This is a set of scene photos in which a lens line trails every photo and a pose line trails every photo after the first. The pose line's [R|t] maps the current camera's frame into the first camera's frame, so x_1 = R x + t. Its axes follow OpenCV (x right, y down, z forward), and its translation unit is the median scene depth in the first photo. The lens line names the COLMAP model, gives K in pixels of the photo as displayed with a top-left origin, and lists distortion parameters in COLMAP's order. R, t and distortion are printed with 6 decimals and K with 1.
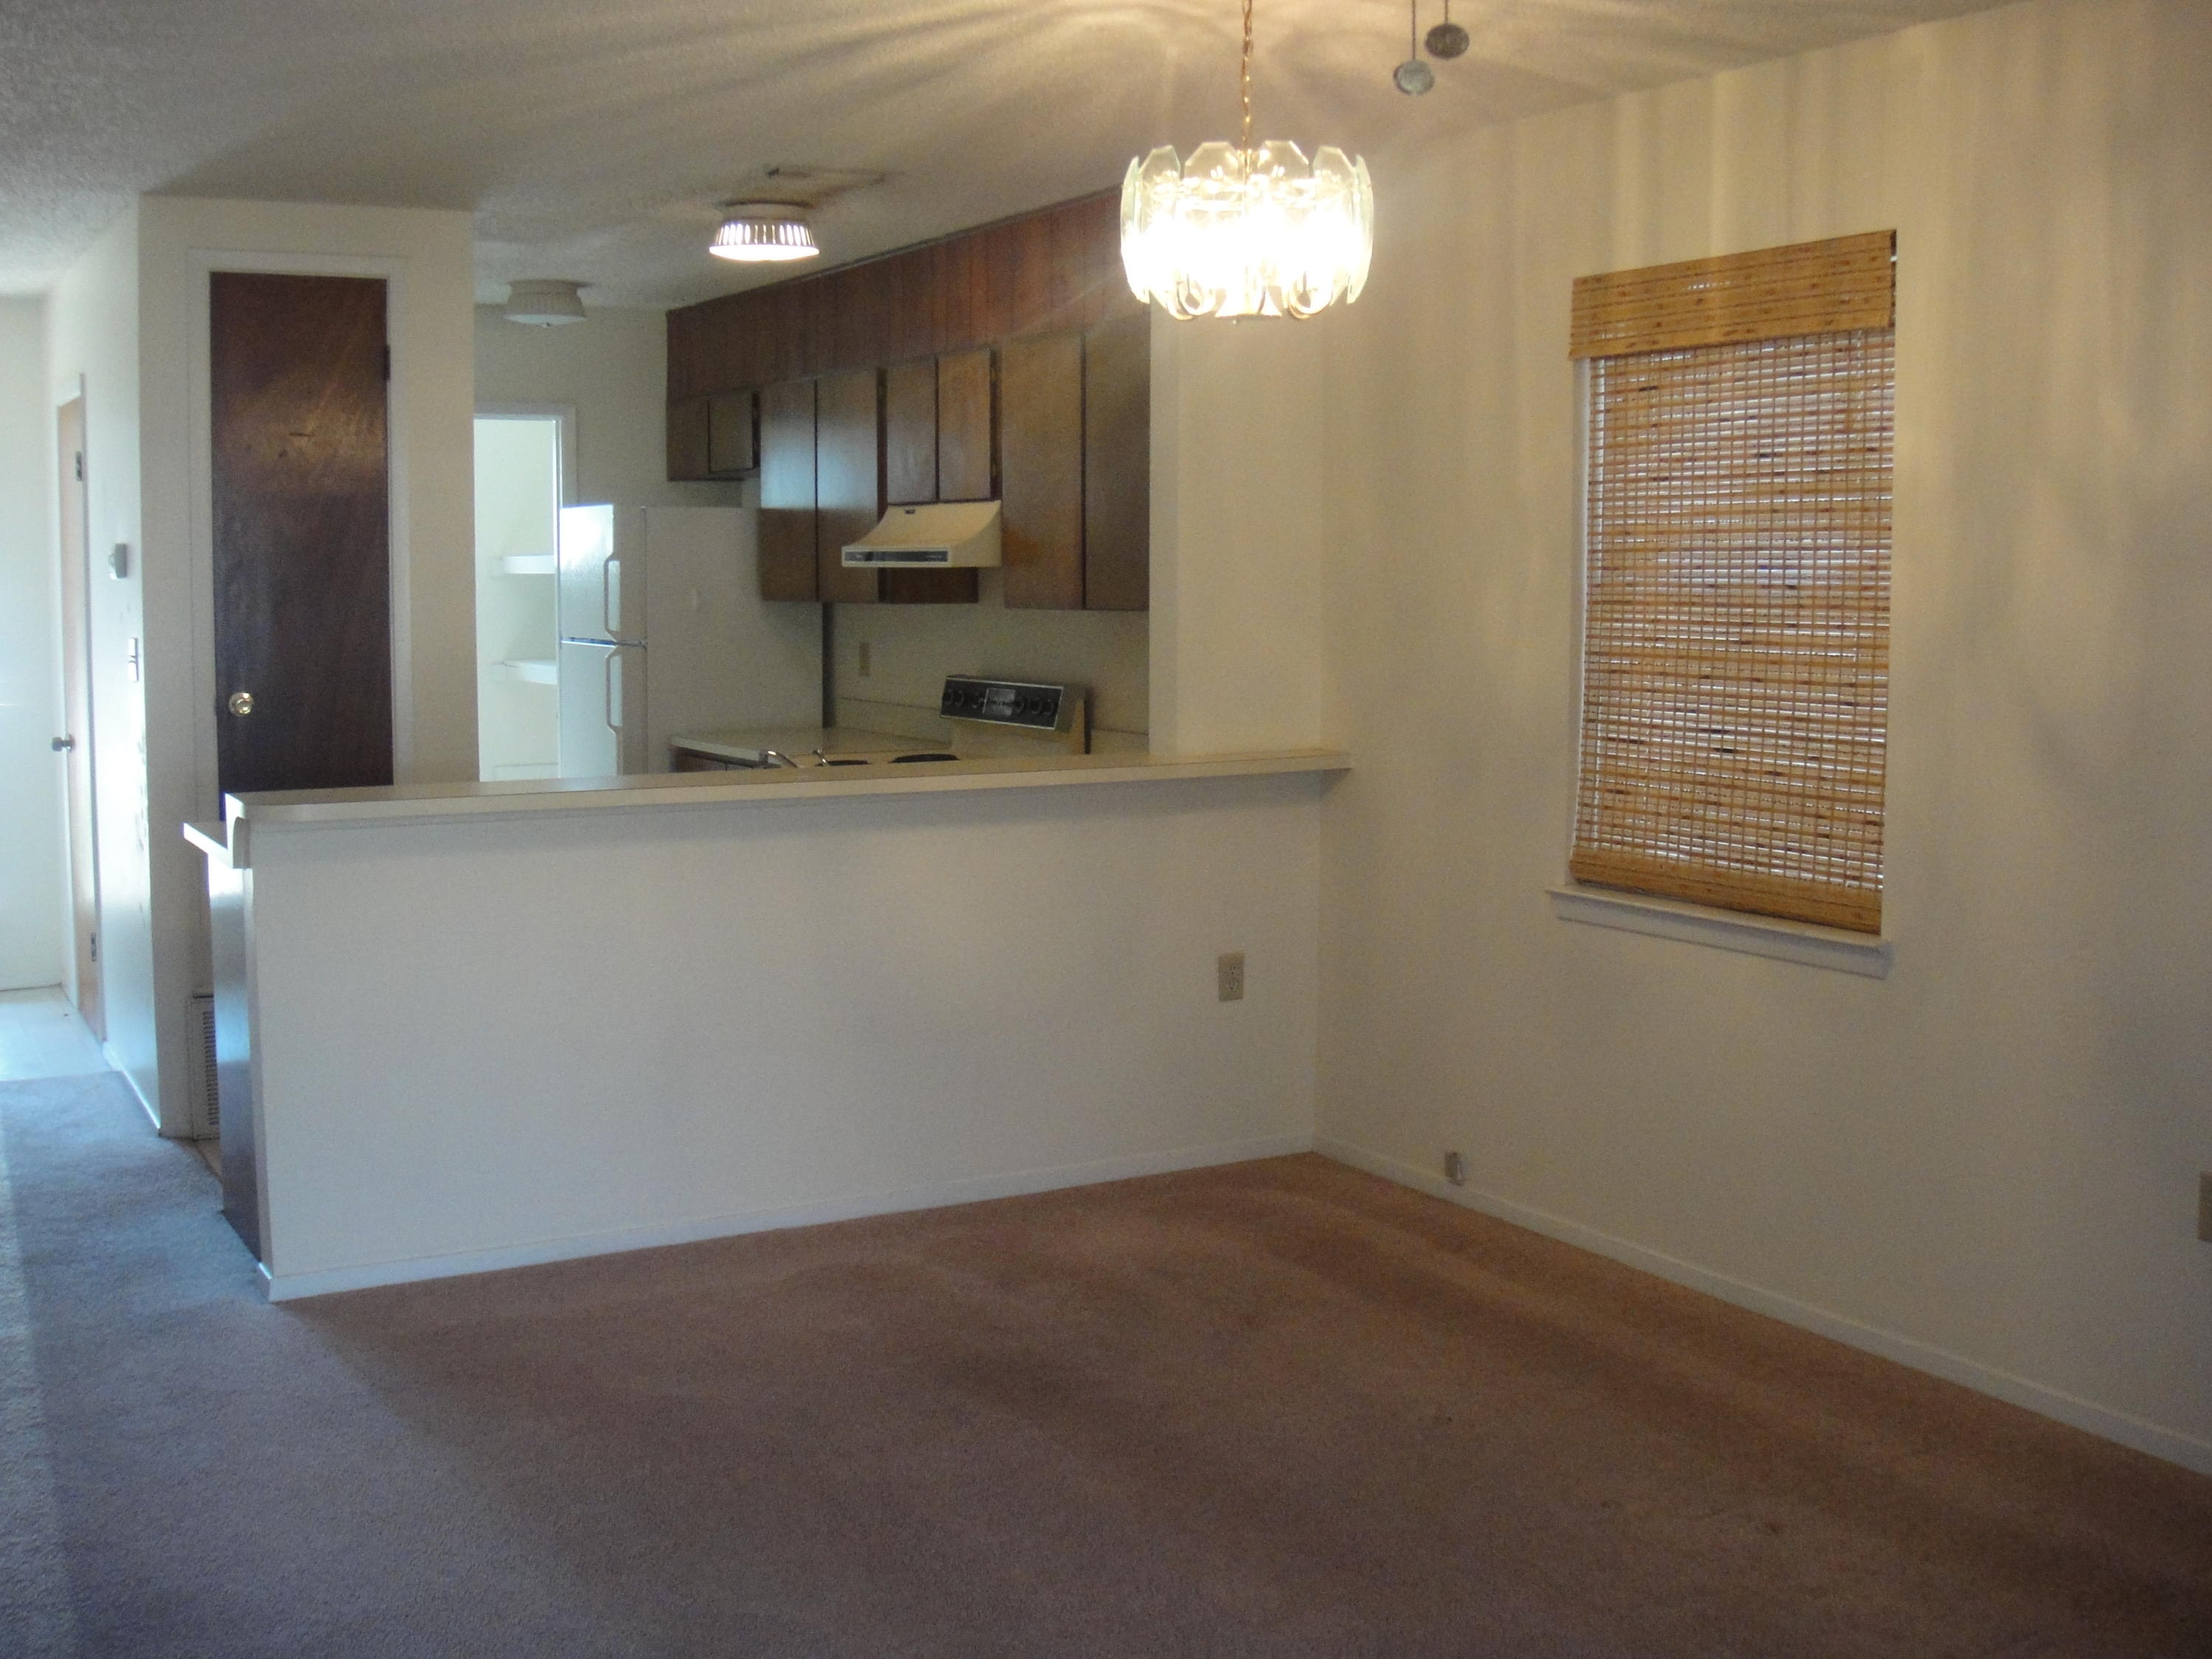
lens RADIAL K [[2333.5, 0, 1106.0], [0, 2333.5, 829.5], [0, 0, 1]] dist [-0.172881, 0.000418]
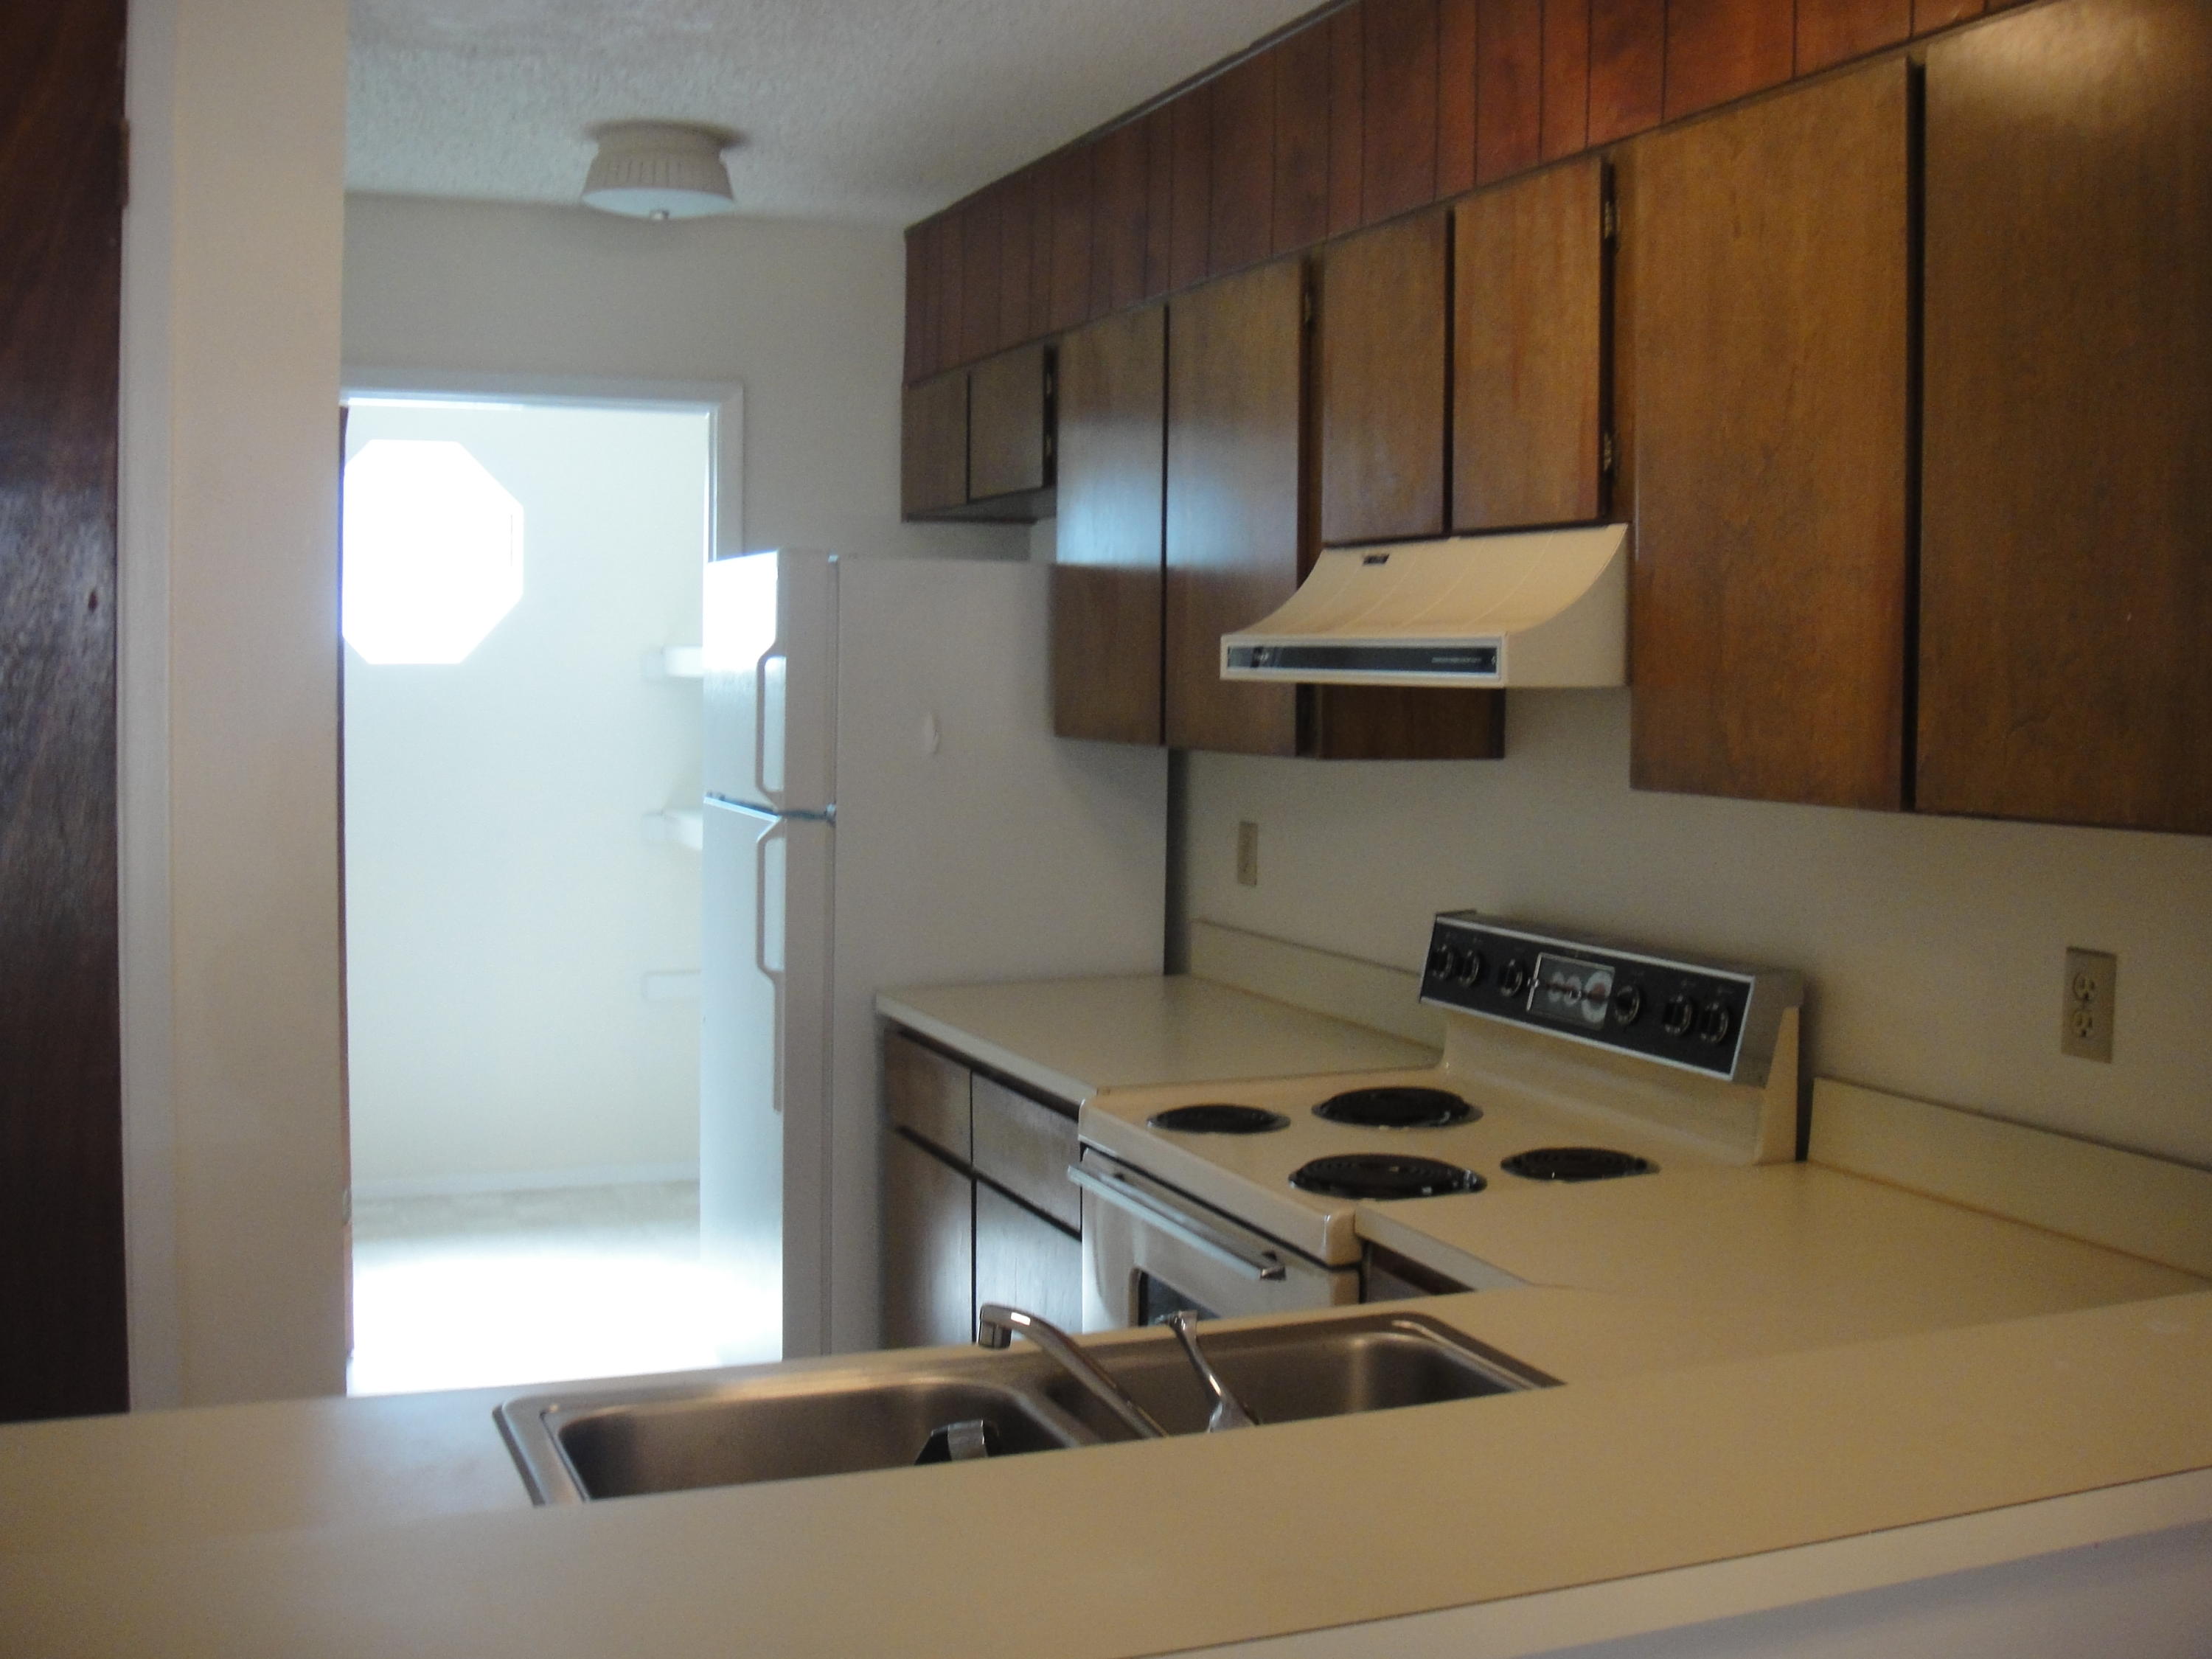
lens RADIAL K [[2350.9, 0, 1106.0], [0, 2350.9, 829.5], [0, 0, 1]] dist [-0.072749, -0.009354]
pose [[0.990543, 0.019070, -0.135868, -0.072459], [-0.024996, 0.998803, -0.042045, -0.063275], [0.134903, 0.045043, 0.989834, 0.538627]]
